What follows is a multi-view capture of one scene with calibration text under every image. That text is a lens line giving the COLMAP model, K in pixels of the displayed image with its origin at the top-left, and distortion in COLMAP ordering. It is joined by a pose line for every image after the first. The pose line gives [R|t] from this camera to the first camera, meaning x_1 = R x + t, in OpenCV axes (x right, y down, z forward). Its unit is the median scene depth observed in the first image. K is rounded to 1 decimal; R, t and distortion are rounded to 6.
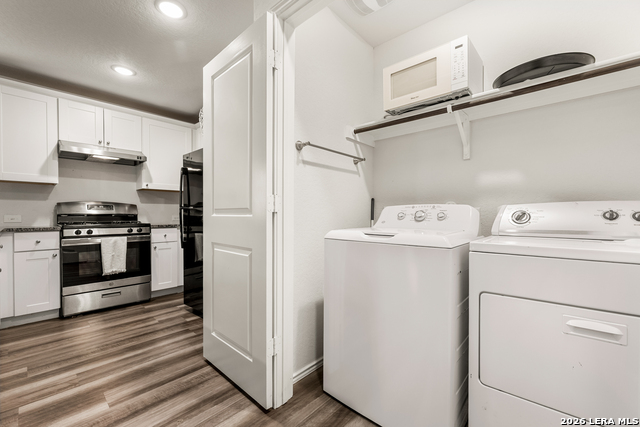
lens RADIAL K [[269.0, 0, 320.0], [0, 269.0, 216.2], [0, 0, 1]] dist [0.000035, -0.000396]
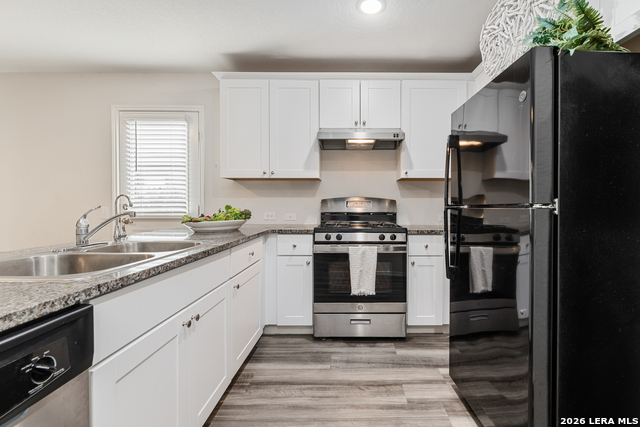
lens RADIAL K [[296.4, 0, 352.6], [0, 296.4, 208.8], [0, 0, 1]] dist [-0.000160, -0.000074]
pose [[0.683866, 0.012354, -0.729503, -0.189905], [-0.006090, 0.999918, 0.011225, -0.032248], [0.729582, -0.003234, 0.683886, 0.417092]]
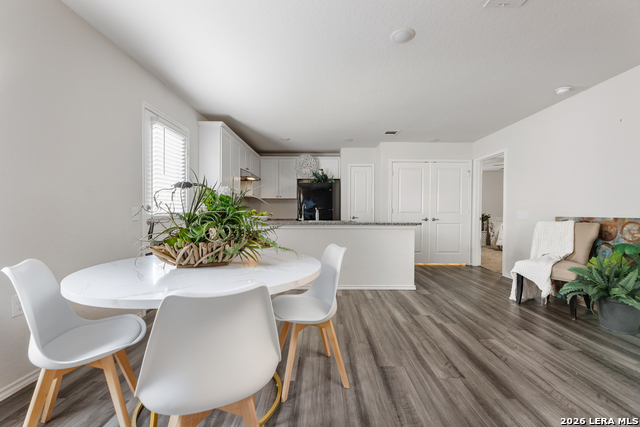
lens RADIAL K [[269.0, 0, 320.0], [0, 269.0, 216.2], [0, 0, 1]] dist [0.000035, -0.000396]
pose [[0.743994, -0.004472, 0.668171, -1.732378], [-0.001082, 0.999968, 0.007897, 0.001031], [-0.668185, -0.006599, 0.743966, -0.581860]]
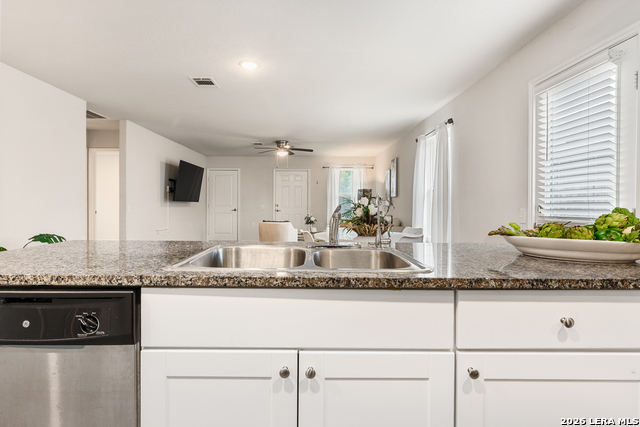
lens RADIAL K [[326.8, 0, 305.1], [0, 326.8, 206.2], [0, 0, 1]] dist [0.001152, -0.000160]
pose [[-0.748114, 0.001381, -0.663569, -0.451739], [-0.009225, 0.999880, 0.012482, -0.035018], [0.663506, 0.015460, -0.748011, 0.794072]]
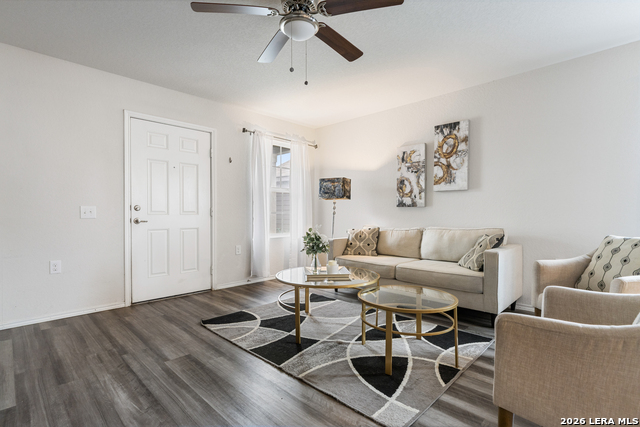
lens RADIAL K [[313.4, 0, 320.8], [0, 313.4, 215.3], [0, 0, 1]] dist [0.000191, -0.000105]
pose [[-0.037142, 0.008034, -0.999278, -1.238810], [-0.006034, 0.999948, 0.008264, 0.015614], [0.999292, 0.006337, -0.037091, -1.107202]]
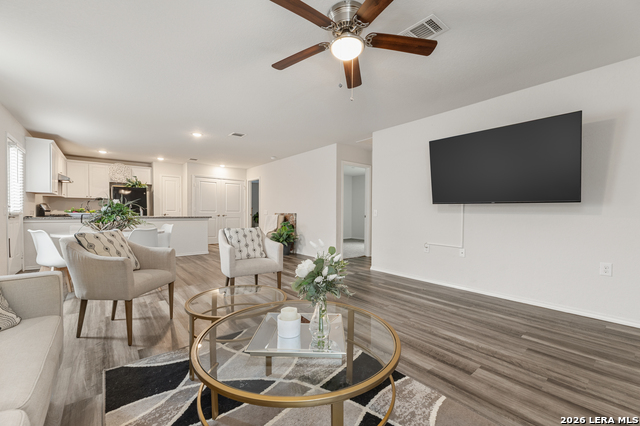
lens RADIAL K [[266.3, 0, 322.0], [0, 266.3, 214.3], [0, 0, 1]] dist [0.000090, -0.000151]
pose [[0.142567, -0.005724, 0.989769, -2.658775], [0.000086, 0.999983, 0.005771, 0.010476], [-0.989785, -0.000738, 0.142566, -1.222148]]
